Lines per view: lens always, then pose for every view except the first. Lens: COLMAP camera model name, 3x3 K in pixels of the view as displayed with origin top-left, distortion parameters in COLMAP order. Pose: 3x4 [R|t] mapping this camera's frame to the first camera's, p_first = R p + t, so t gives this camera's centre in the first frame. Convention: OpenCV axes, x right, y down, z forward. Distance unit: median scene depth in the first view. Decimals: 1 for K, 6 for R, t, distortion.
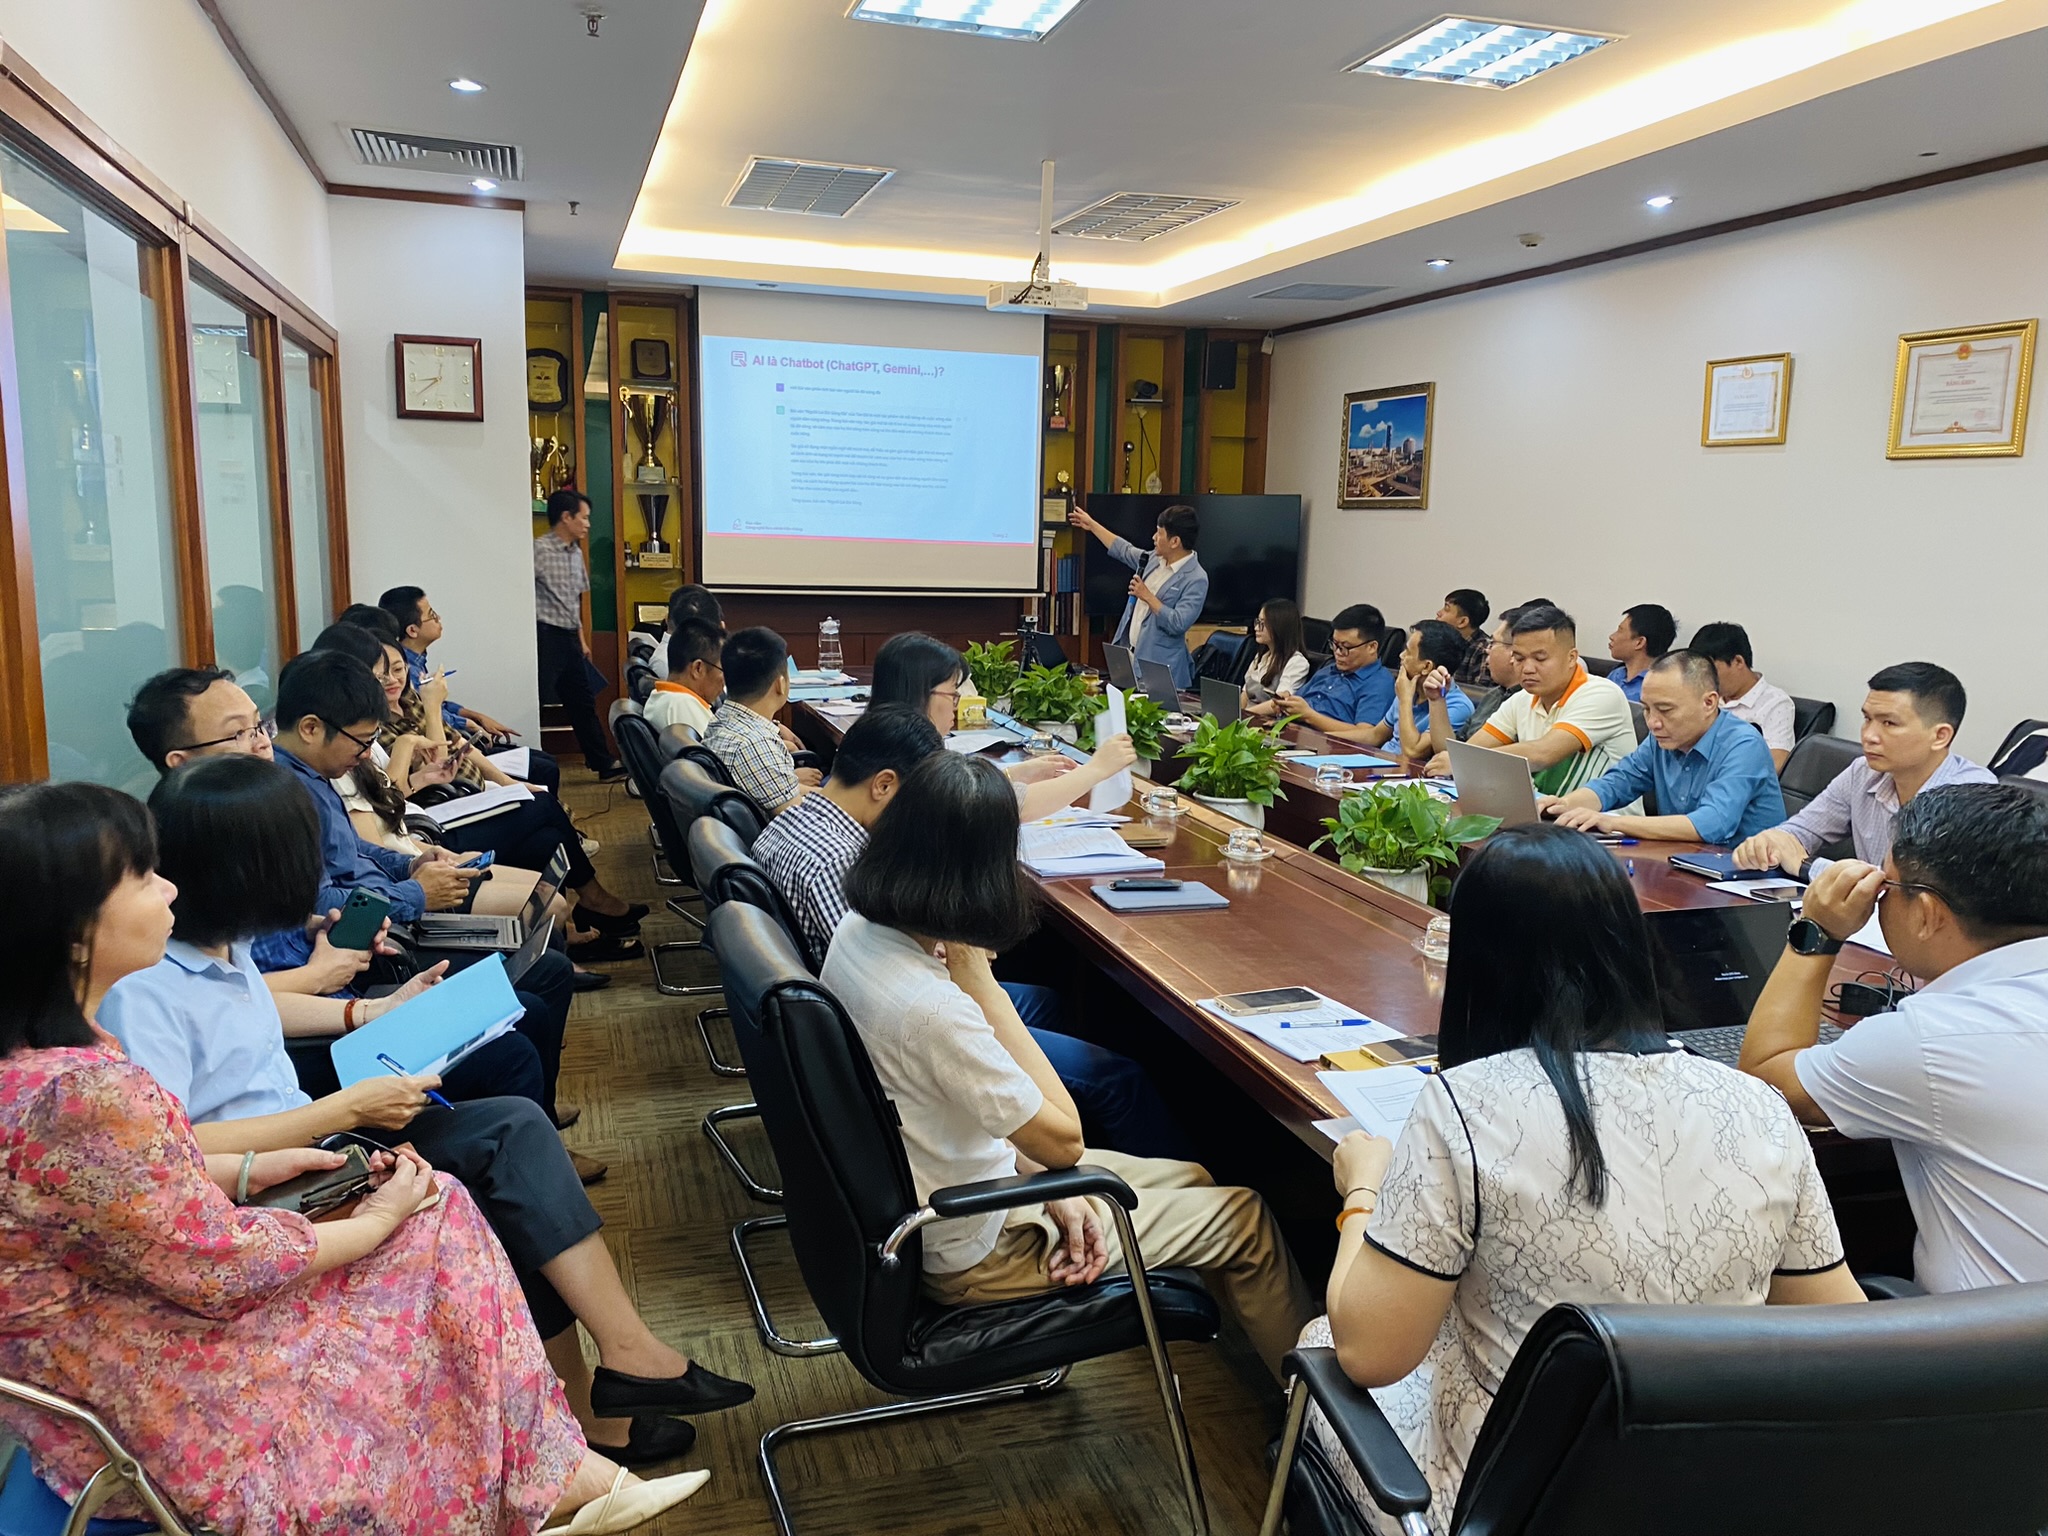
lens RADIAL K [[1570.6, 0, 1017.4], [0, 1570.6, 798.5], [0, 0, 1]] dist [0.019816, -0.003696]
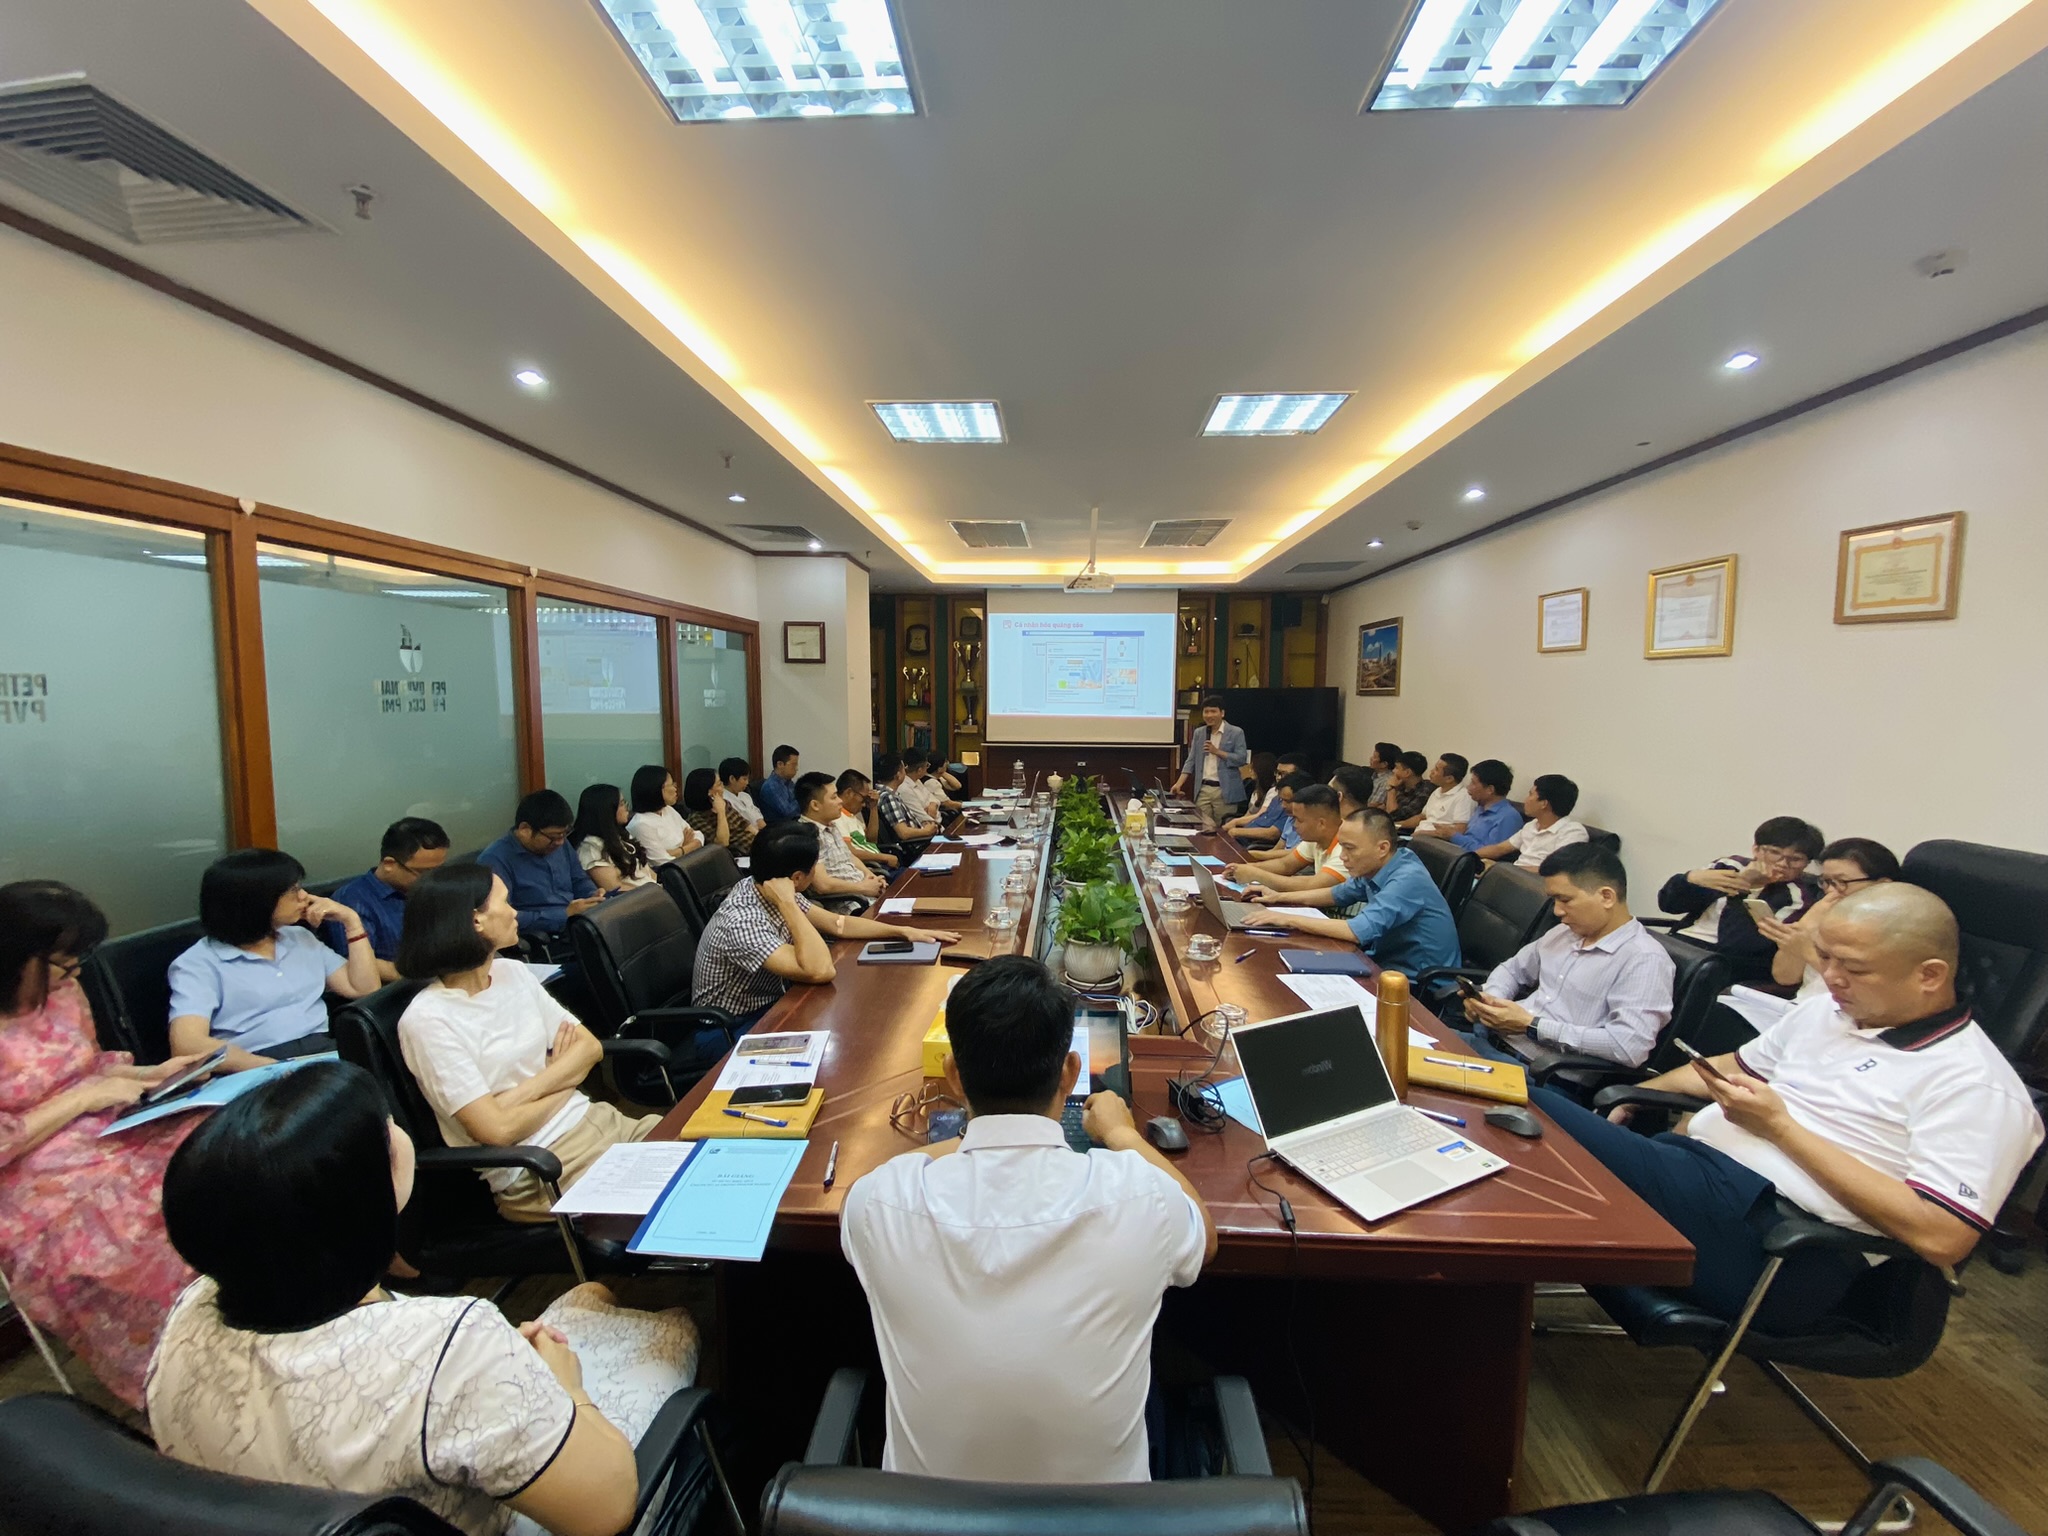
lens RADIAL K [[823.6, 0, 1017.1], [0, 823.6, 772.7], [0, 0, 1]] dist [0.043827, -0.044125]
pose [[0.937398, 0.014949, -0.347938, 0.191376], [-0.045657, 0.995730, -0.080226, -0.022654], [0.345253, 0.091090, 0.934079, 0.097159]]
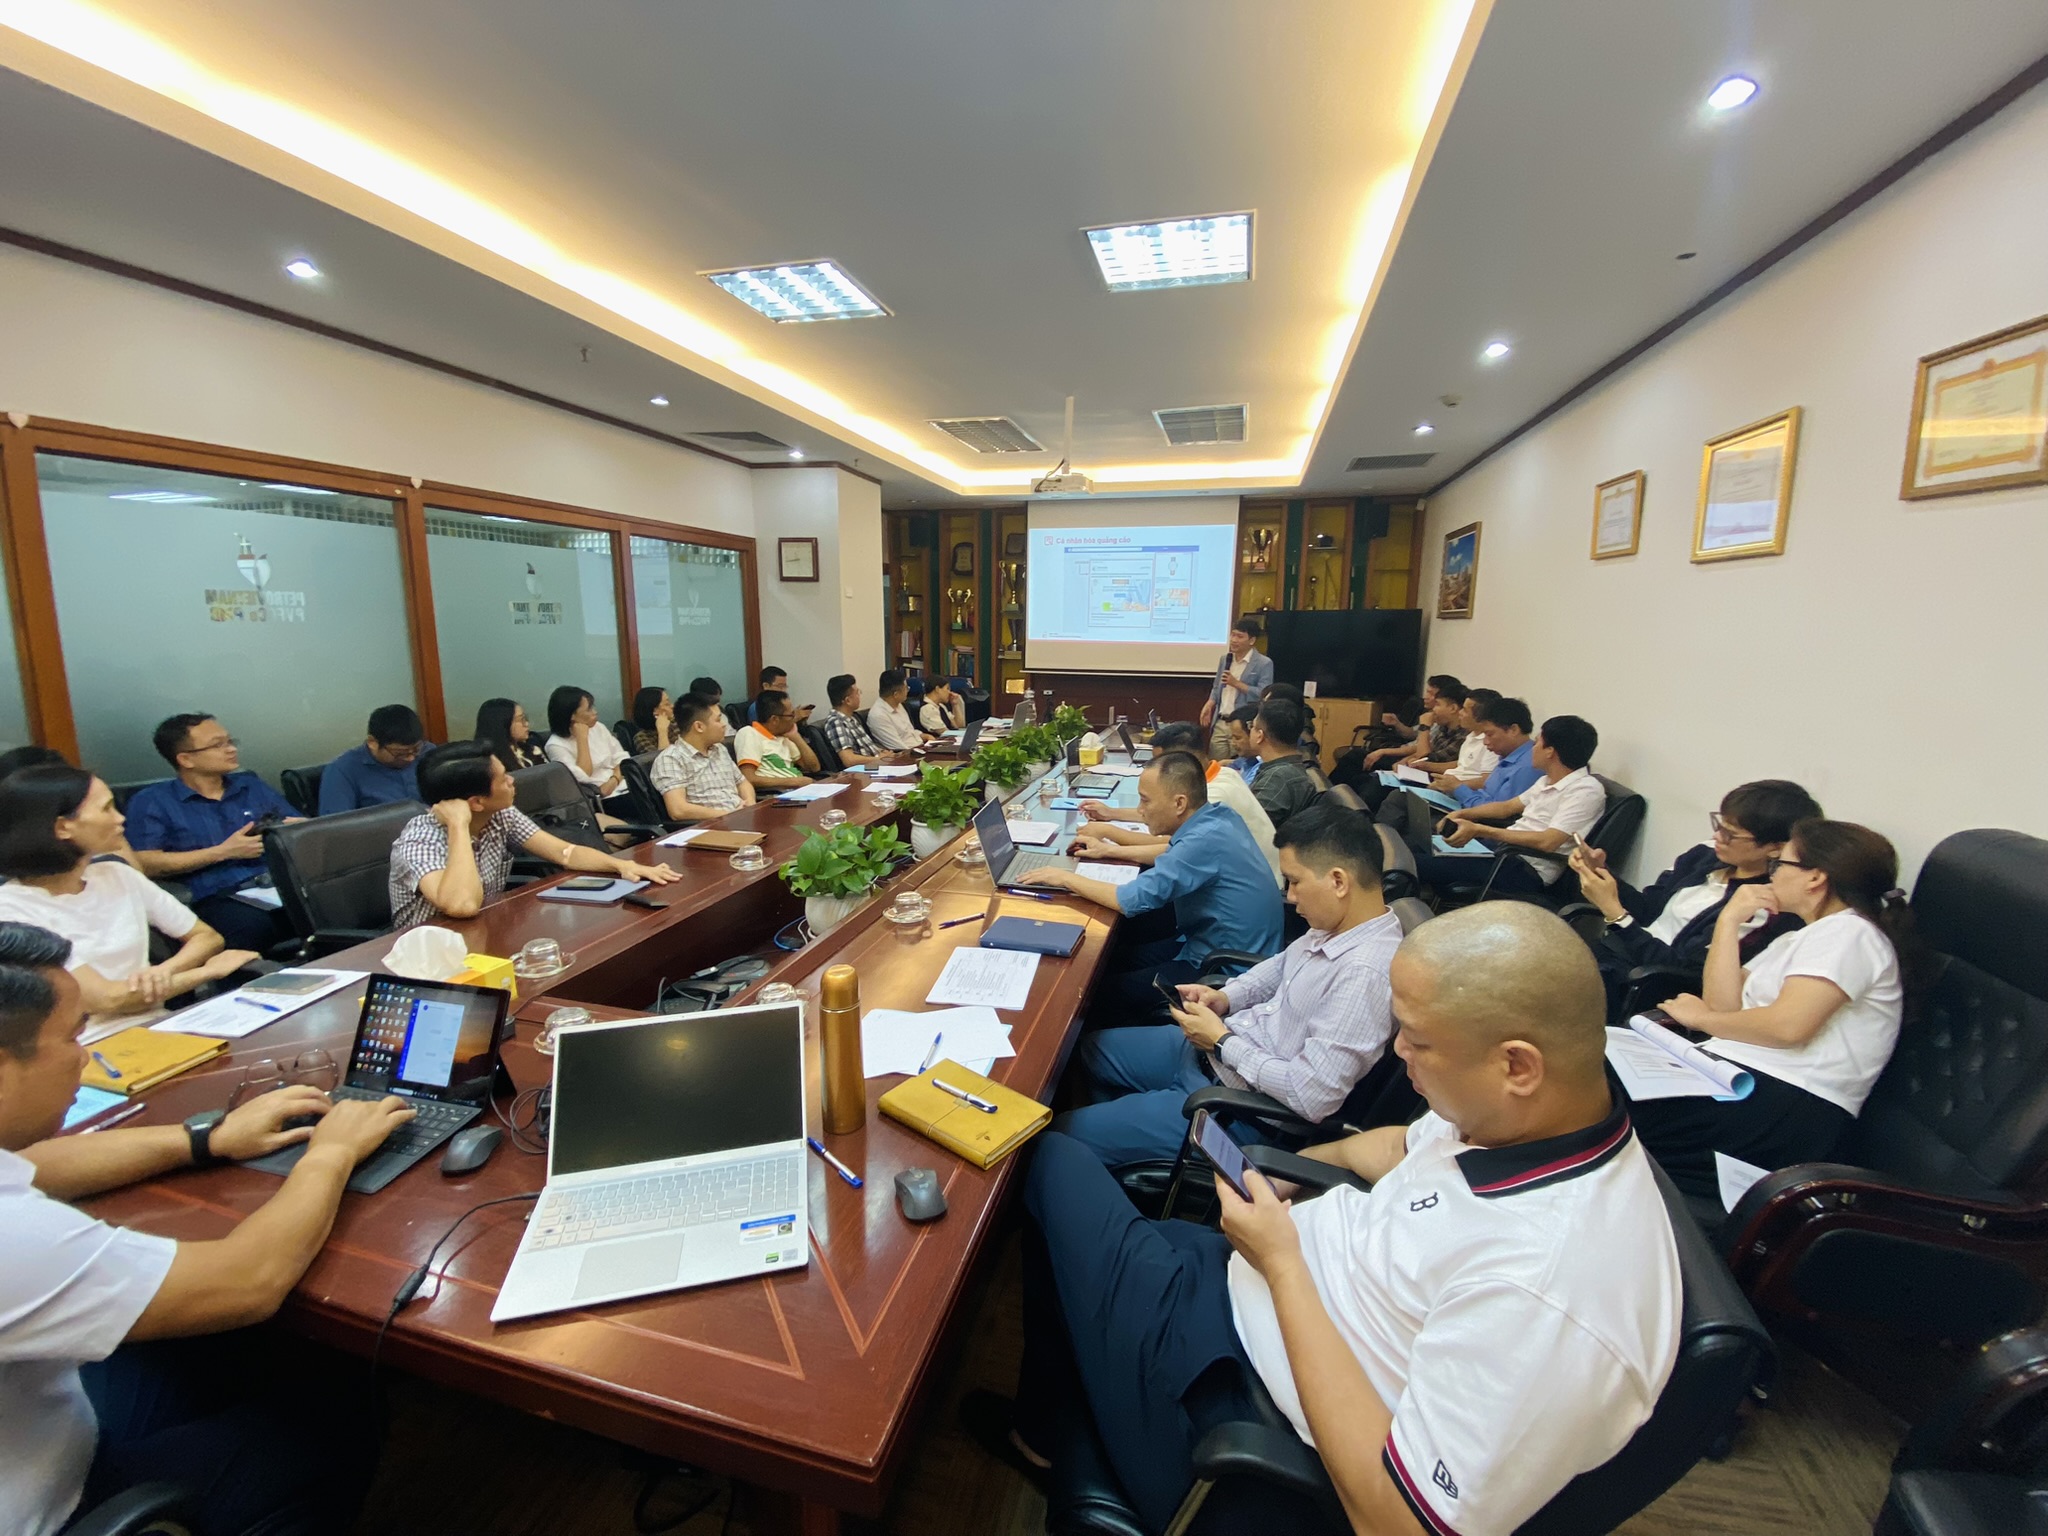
lens RADIAL K [[823.6, 0, 1017.1], [0, 823.6, 772.7], [0, 0, 1]] dist [0.043827, -0.044125]
pose [[0.847721, 0.081043, -0.524214, 0.311978], [-0.084833, 0.996253, 0.016835, -0.034950], [0.523614, 0.030199, 0.851420, 0.214723]]
